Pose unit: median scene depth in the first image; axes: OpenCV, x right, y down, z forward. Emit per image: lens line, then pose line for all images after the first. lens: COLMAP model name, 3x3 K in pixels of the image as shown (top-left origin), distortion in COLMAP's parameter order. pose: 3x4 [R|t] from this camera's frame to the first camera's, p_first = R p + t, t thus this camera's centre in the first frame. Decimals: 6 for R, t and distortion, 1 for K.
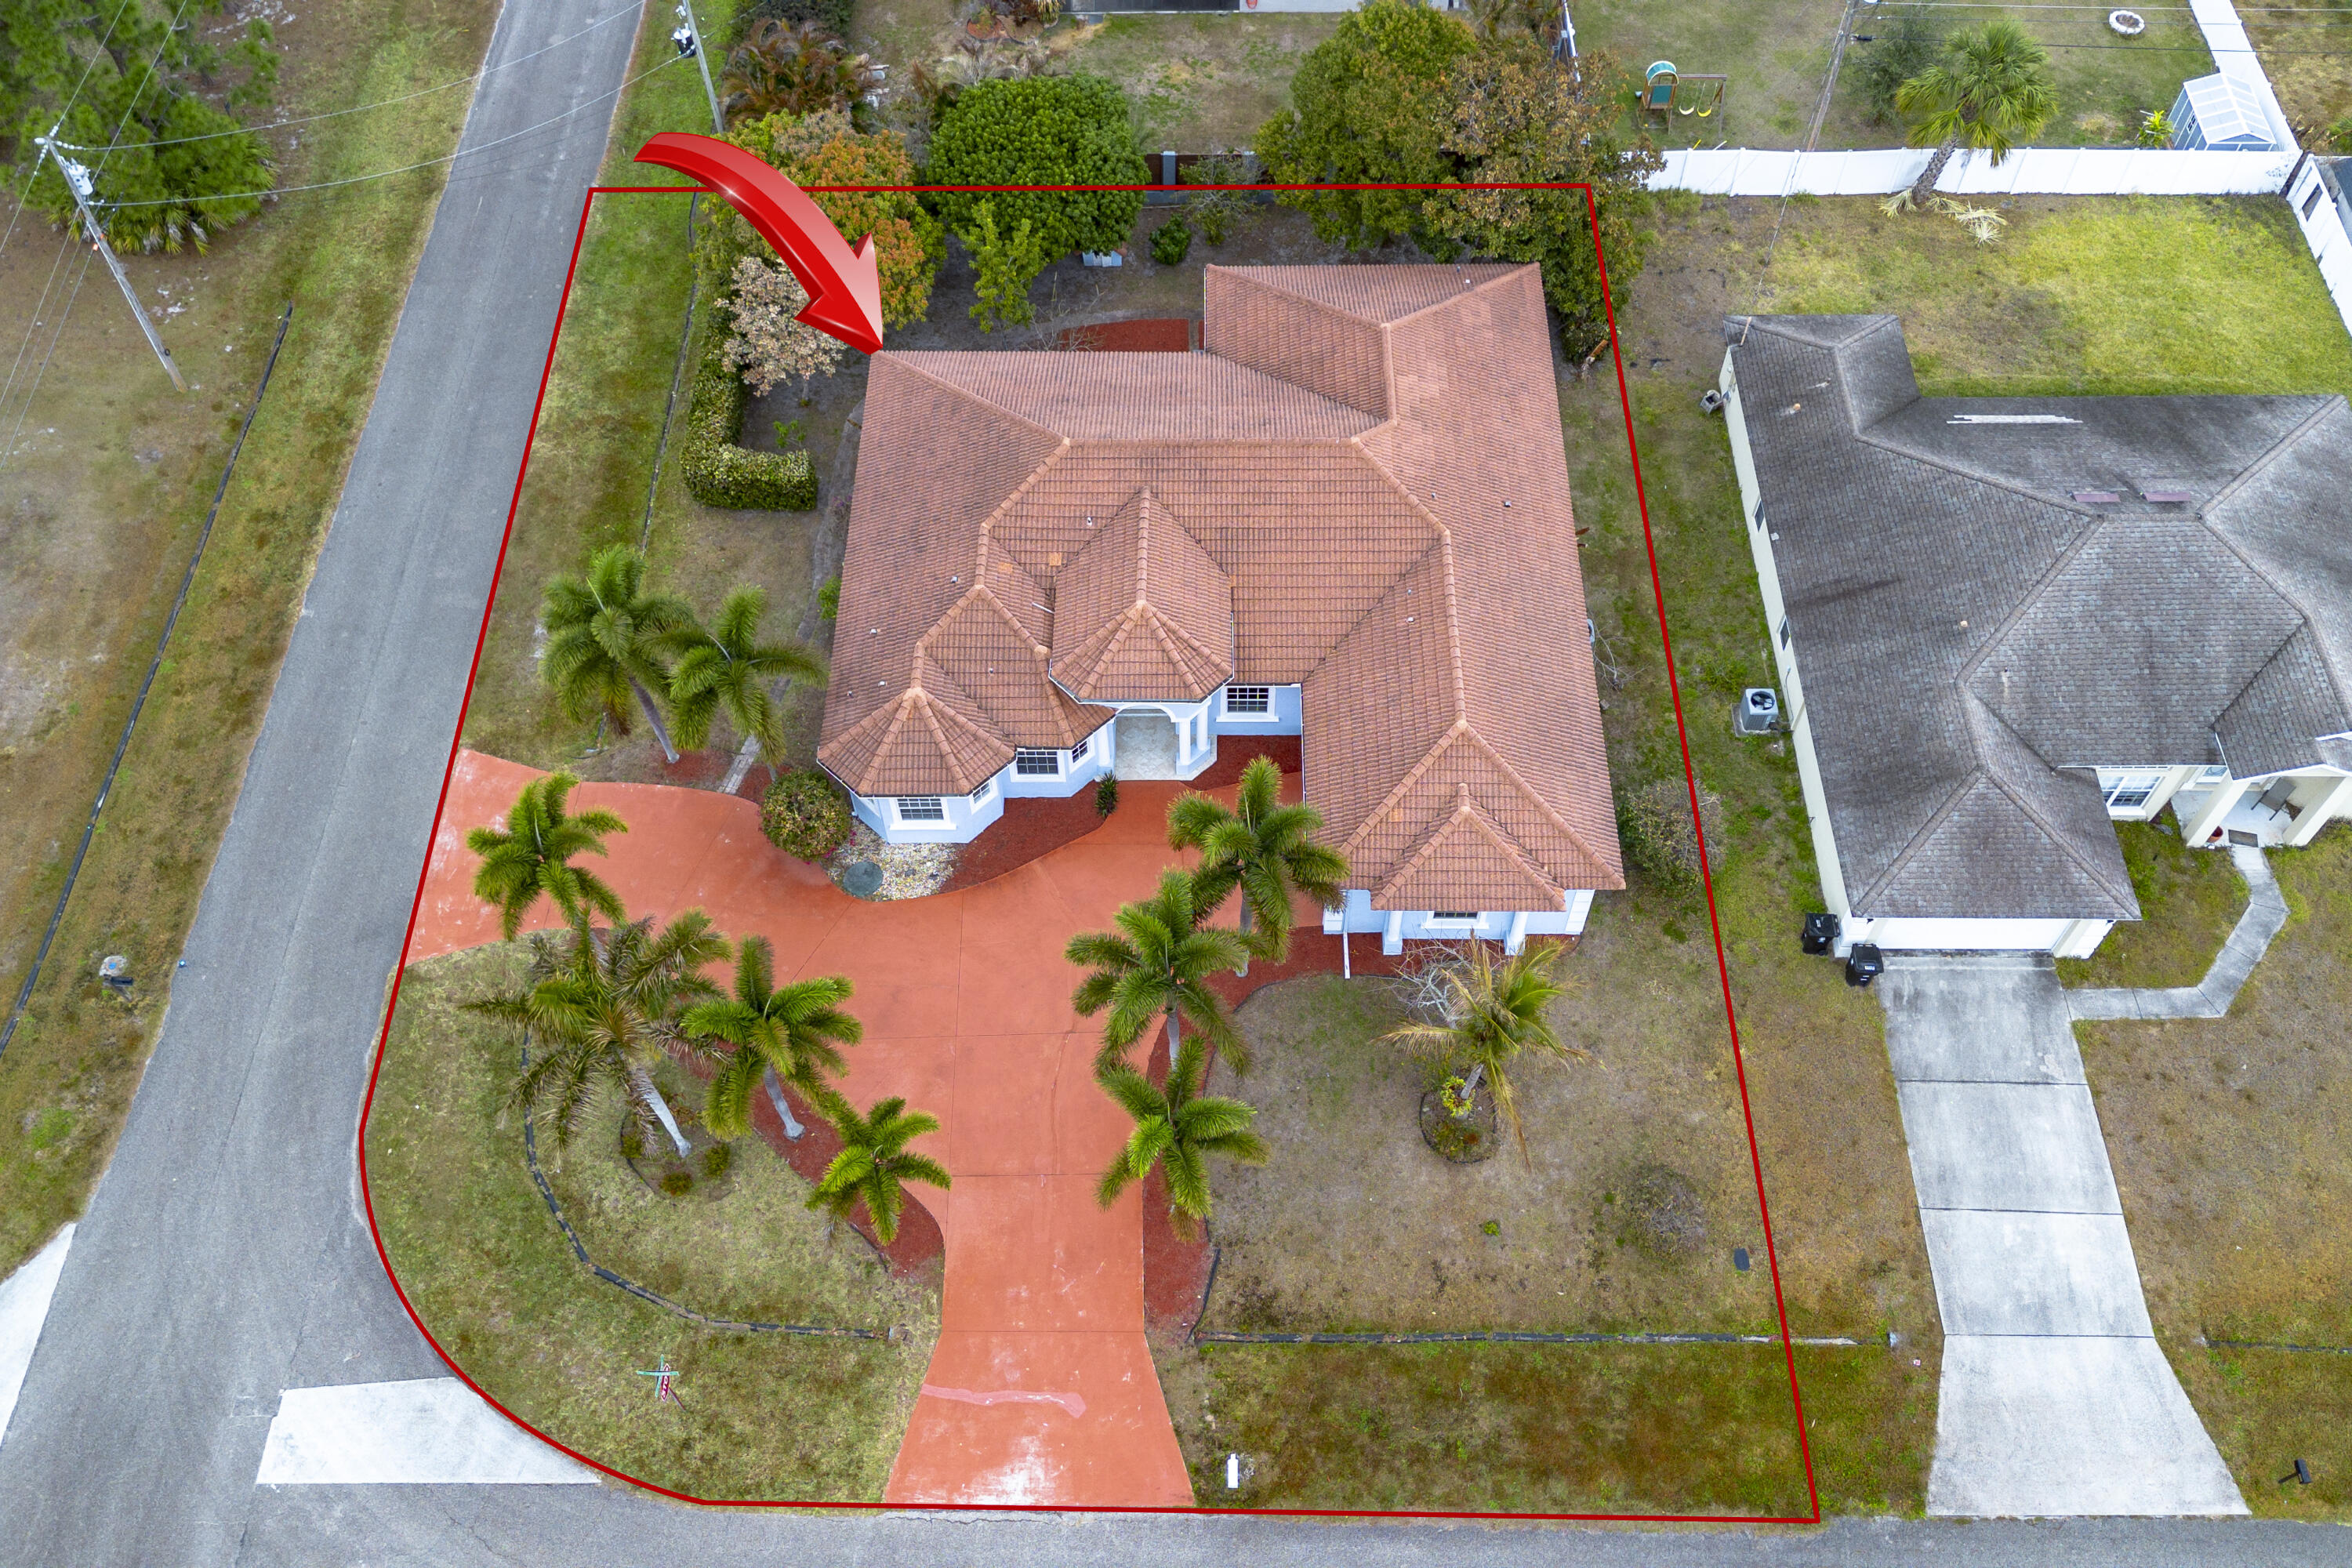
lens RADIAL K [[1964.0, 0, 1185.3], [0, 1964.0, 764.8], [0, 0, 1]] dist [0.079575, -0.083957]
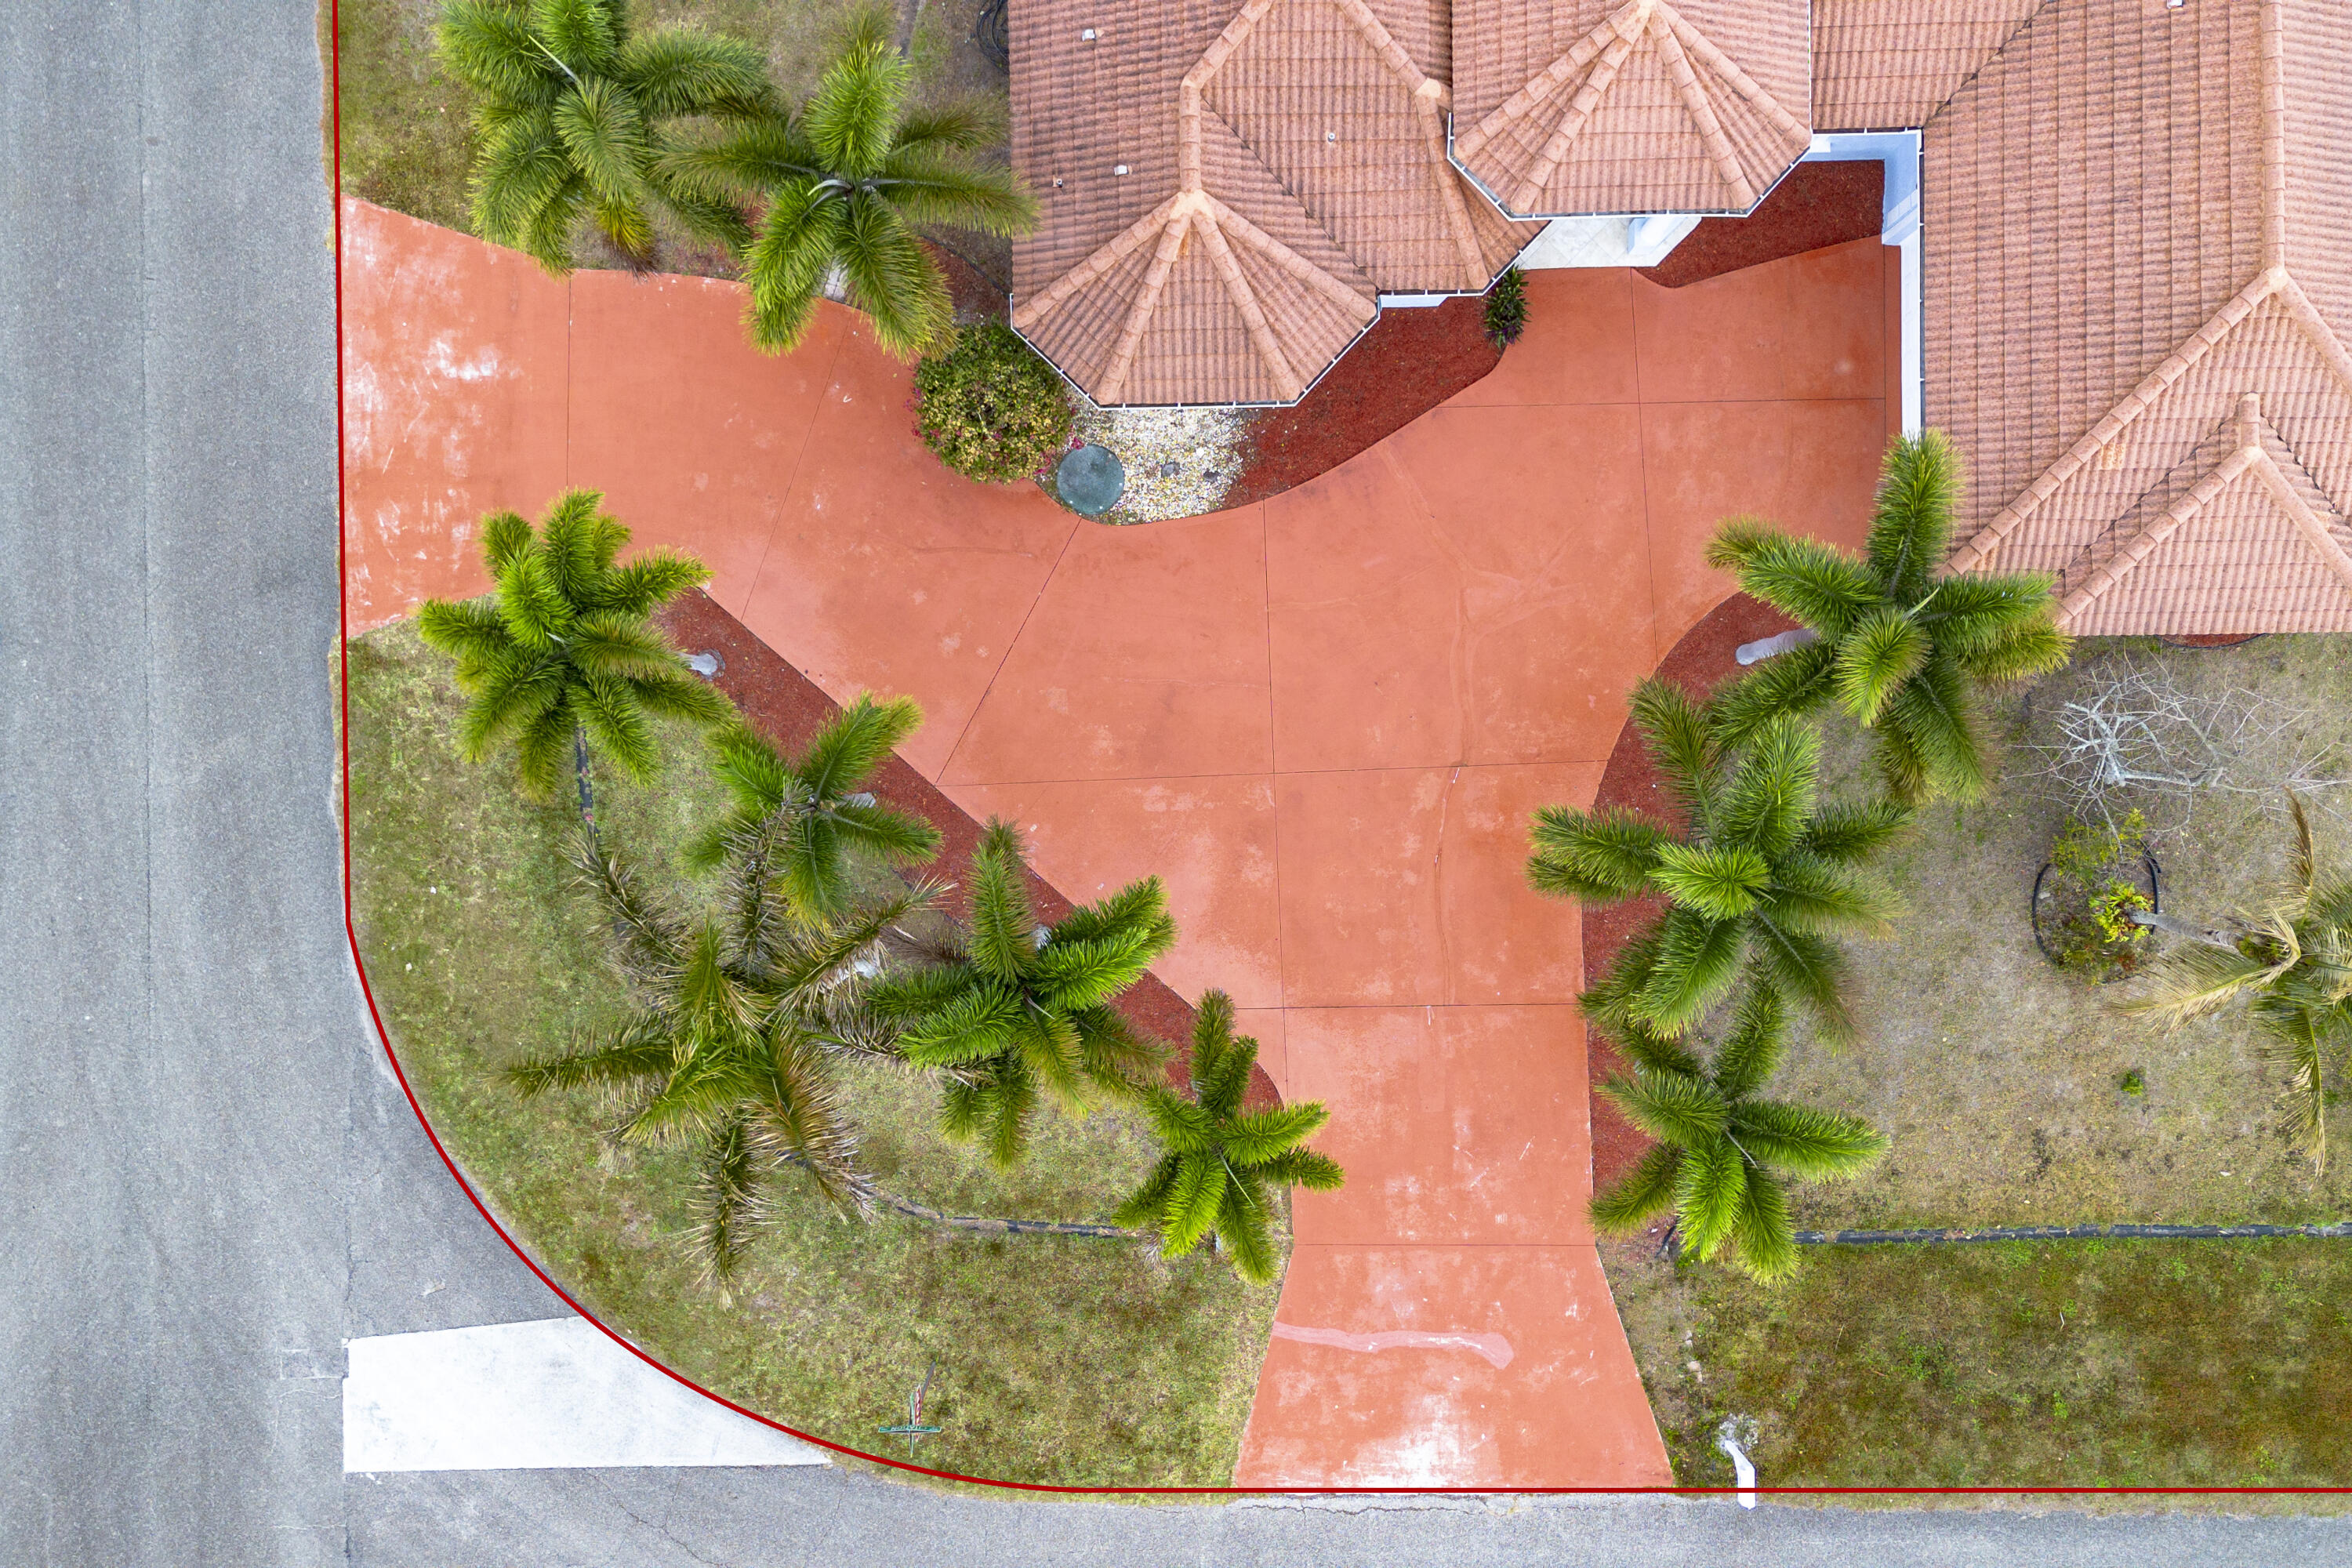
lens RADIAL K [[1964.0, 0, 1178.8], [0, 1964.0, 775.5], [0, 0, 1]] dist [0.079575, -0.083957]
pose [[0.999795, -0.020241, -0.000529, -0.151366], [0.016989, 0.824350, 0.565825, -0.218118], [-0.011016, -0.565718, 0.824525, 0.508784]]
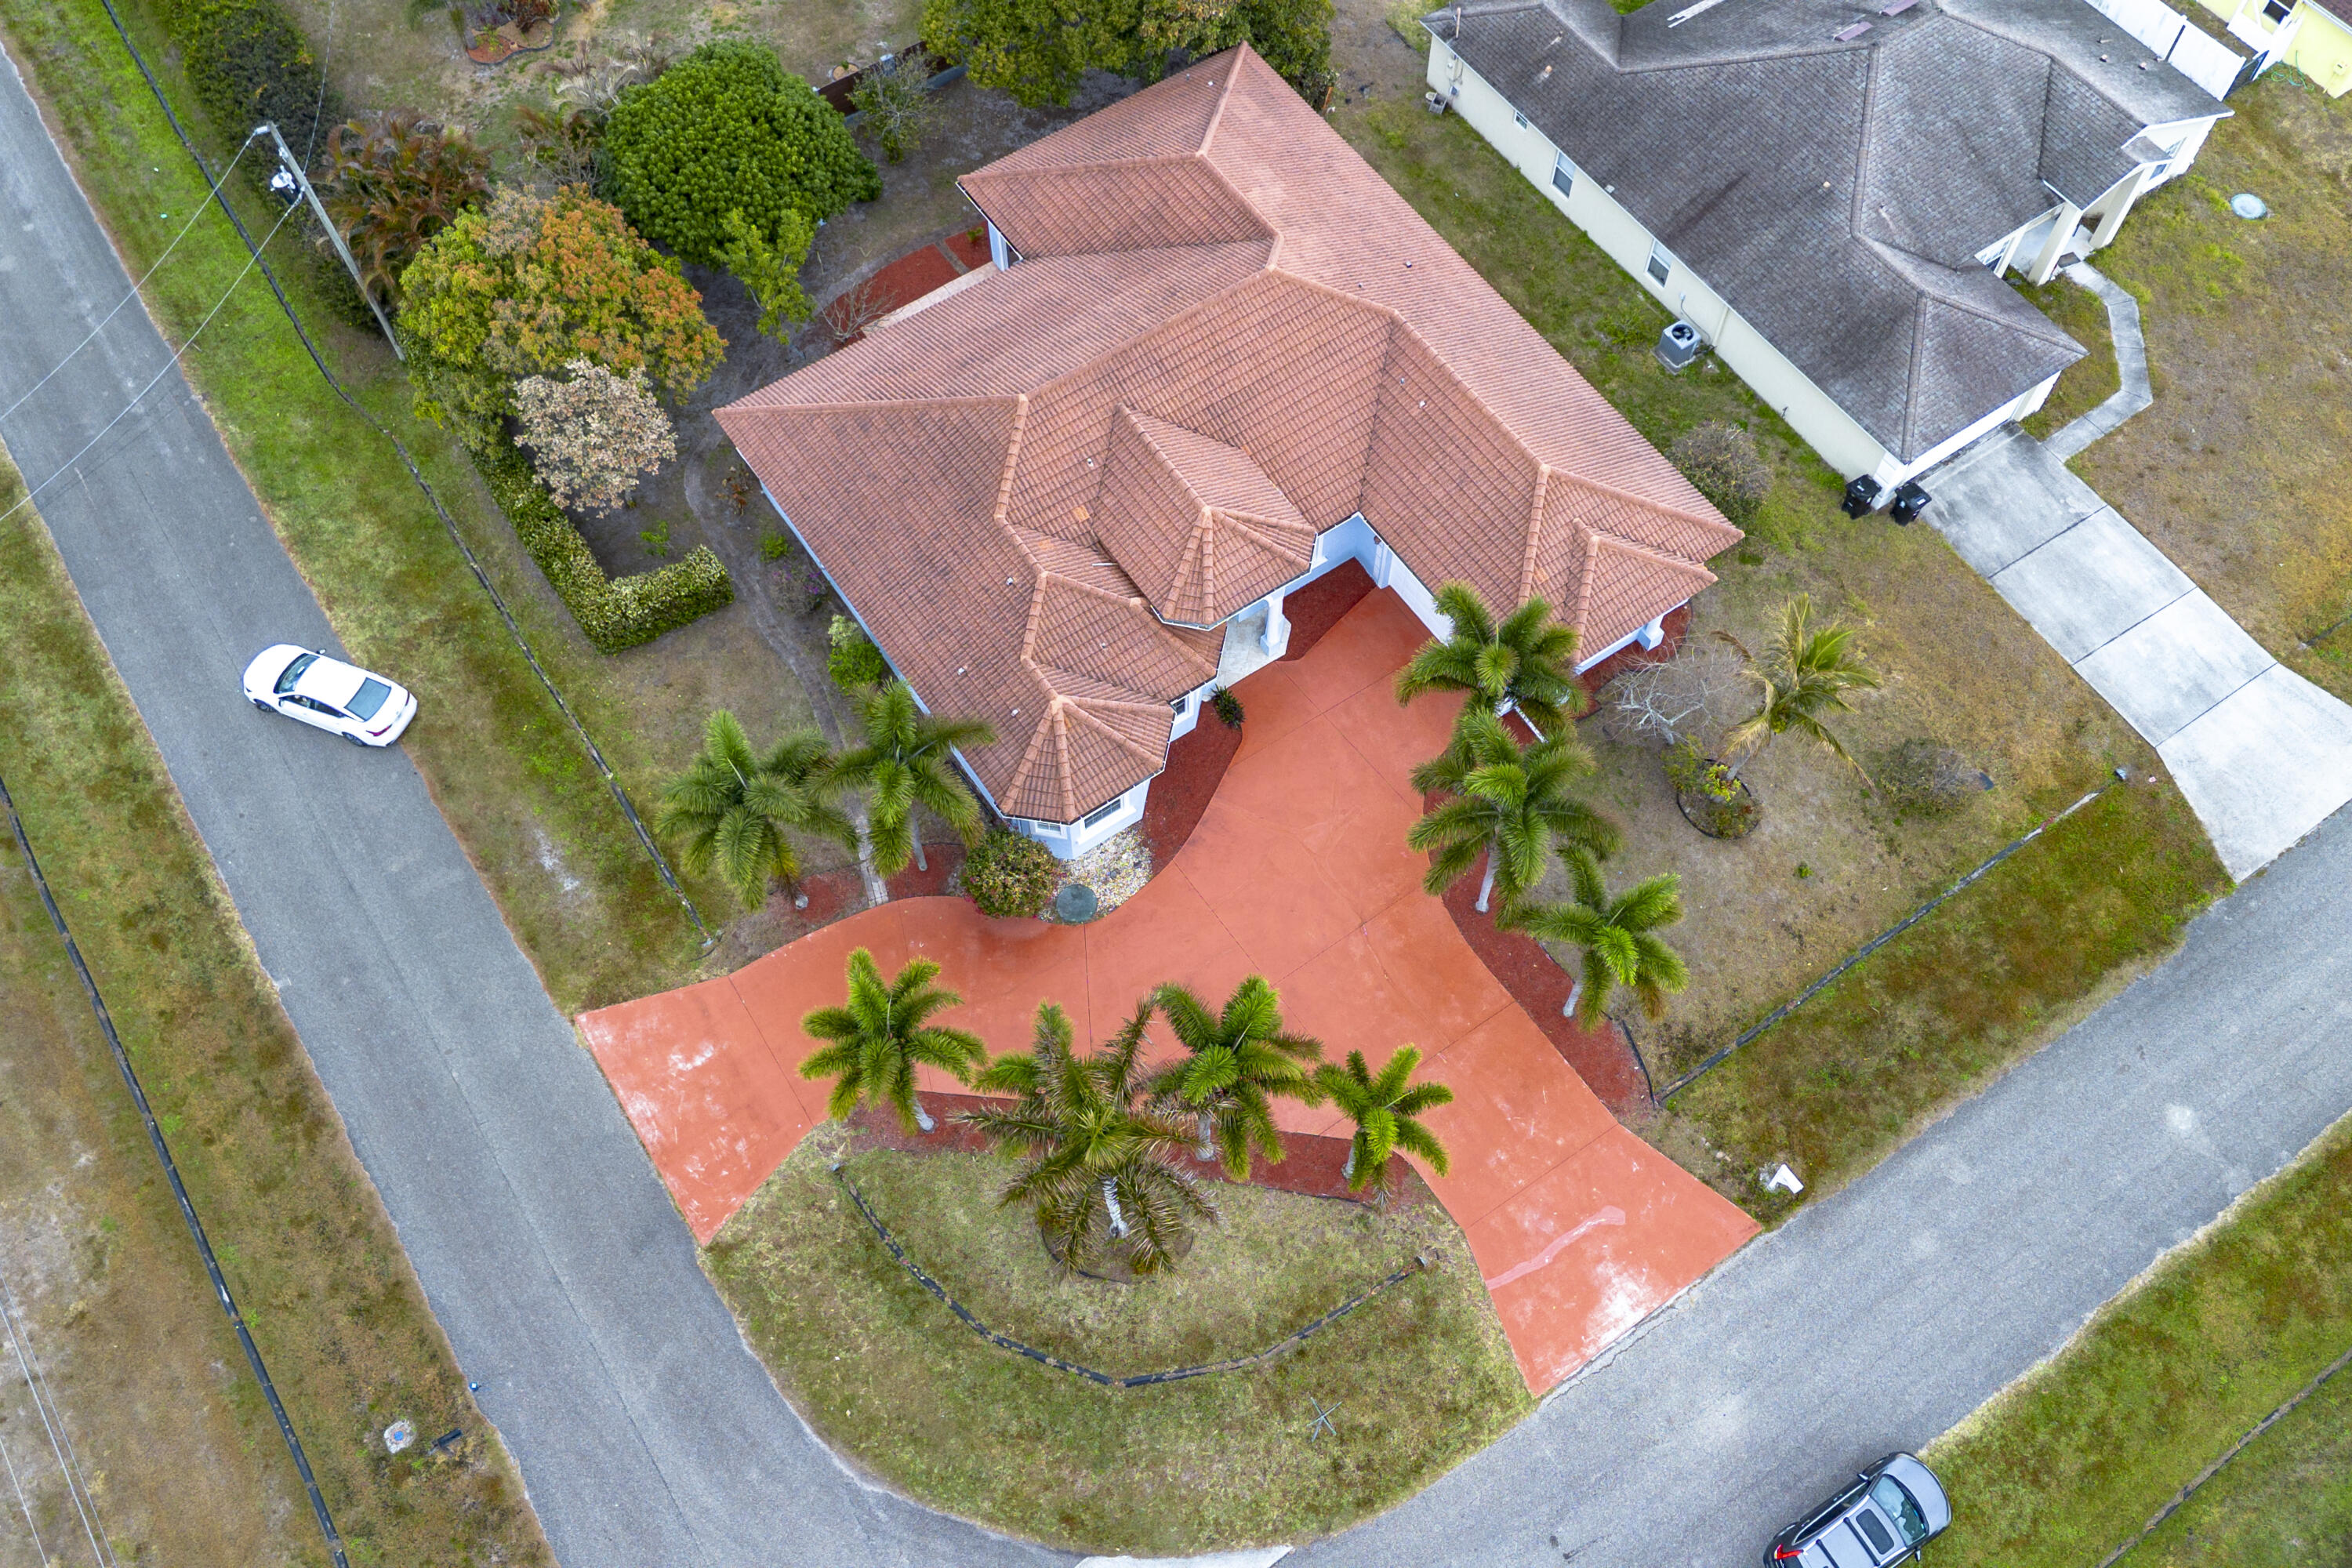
lens RADIAL K [[1964.0, 0, 1177.5], [0, 1964.0, 765.6], [0, 0, 1]] dist [0.079575, -0.083957]
pose [[0.823899, -0.489640, 0.285383, -0.394488], [0.462783, 0.871925, 0.159936, -0.141699], [-0.327143, 0.000300, 0.944975, 0.092199]]
